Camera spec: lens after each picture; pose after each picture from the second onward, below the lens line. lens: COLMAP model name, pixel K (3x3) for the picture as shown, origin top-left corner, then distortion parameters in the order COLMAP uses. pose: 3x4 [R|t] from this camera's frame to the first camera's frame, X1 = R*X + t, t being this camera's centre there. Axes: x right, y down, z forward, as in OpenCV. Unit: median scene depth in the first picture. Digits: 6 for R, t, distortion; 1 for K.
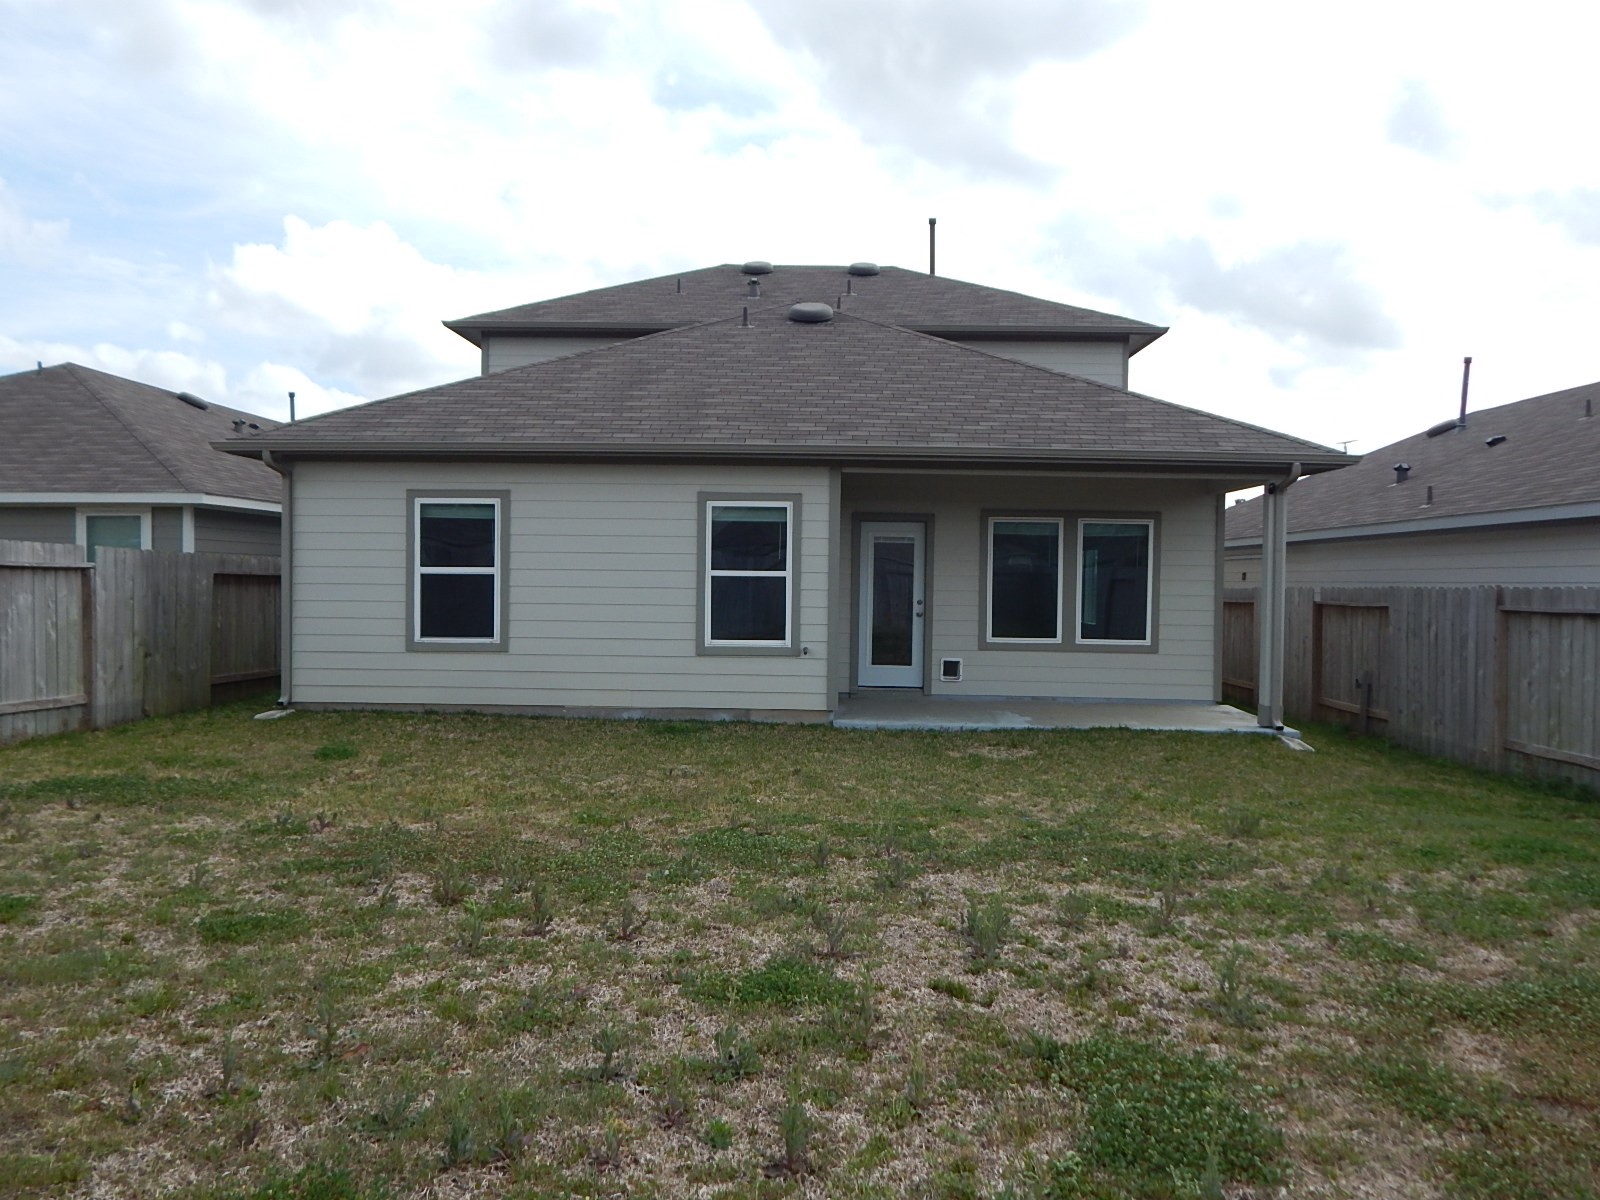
lens RADIAL K [[1156.8, 0, 800.6], [0, 1156.8, 599.7], [0, 0, 1]] dist [0.001249, 0.008165]
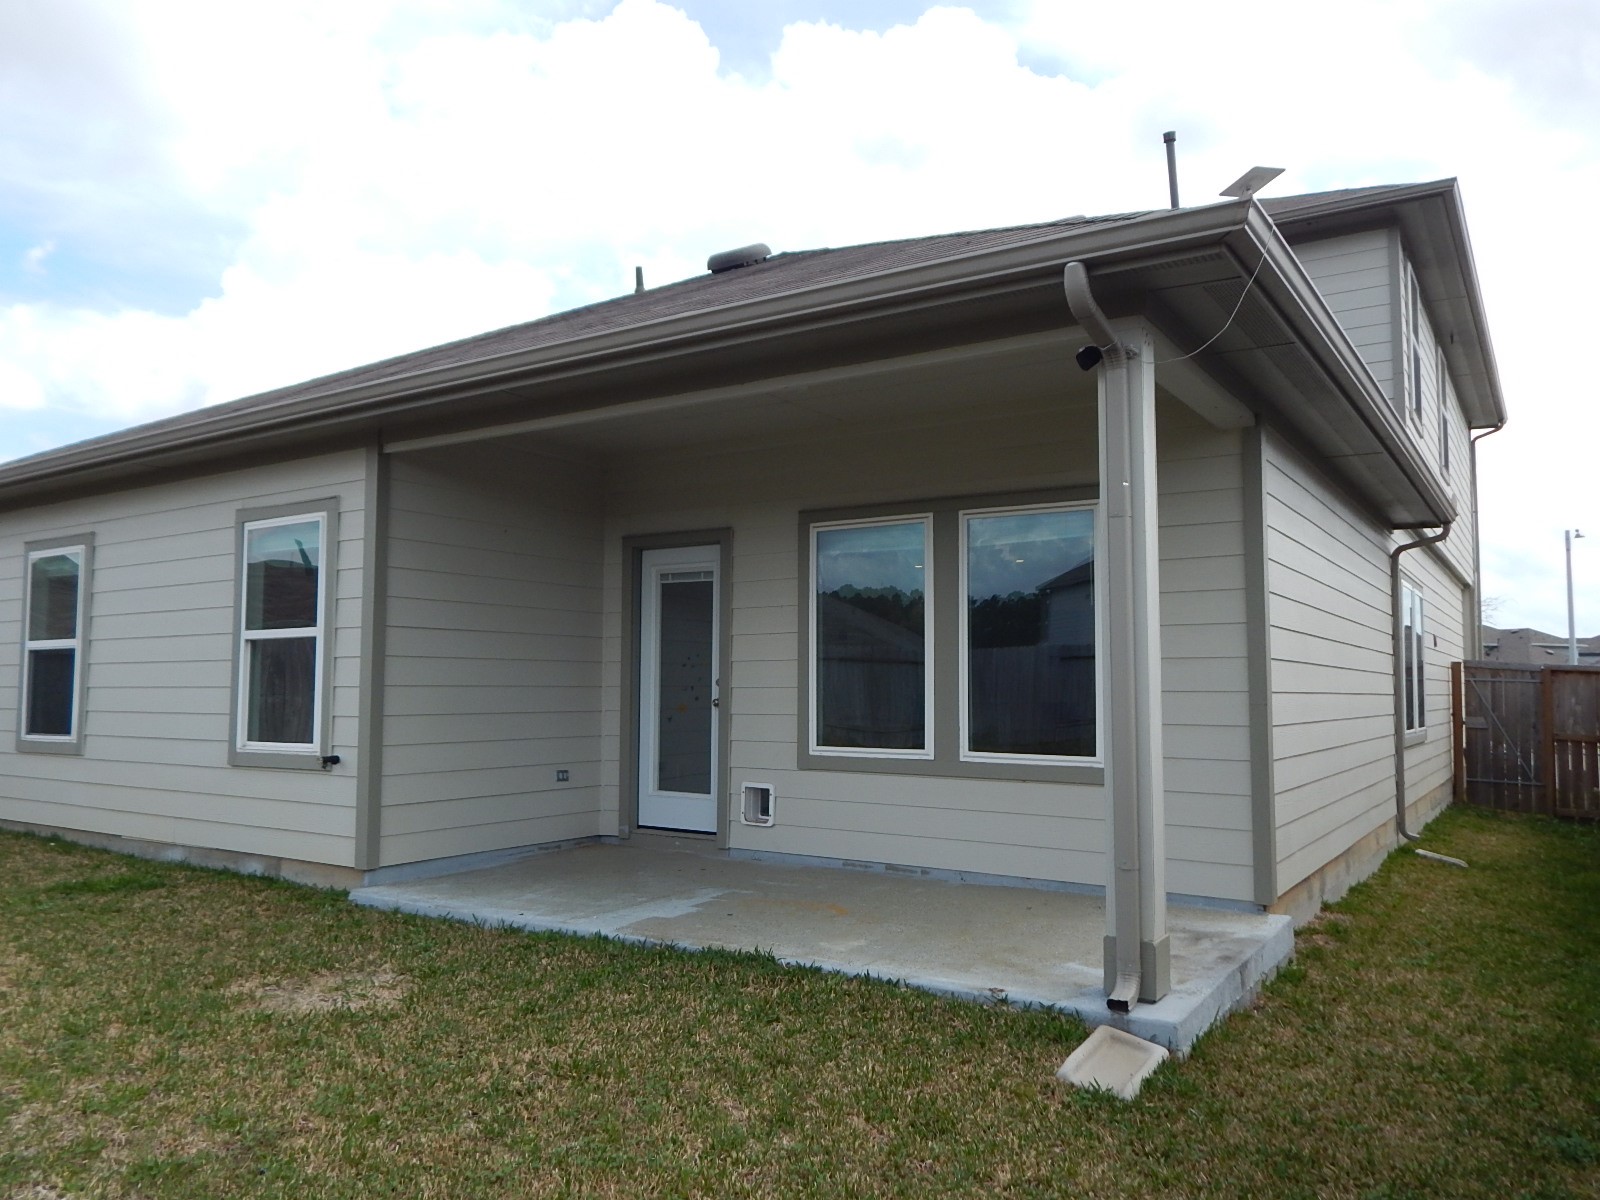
lens RADIAL K [[1156.8, 0, 798.7], [0, 1156.8, 594.9], [0, 0, 1]] dist [0.001249, 0.008165]
pose [[0.847963, -0.054973, -0.527198, 0.444969], [0.003132, 0.995110, -0.098726, 0.016025], [0.530047, 0.082065, 0.843988, 0.540222]]
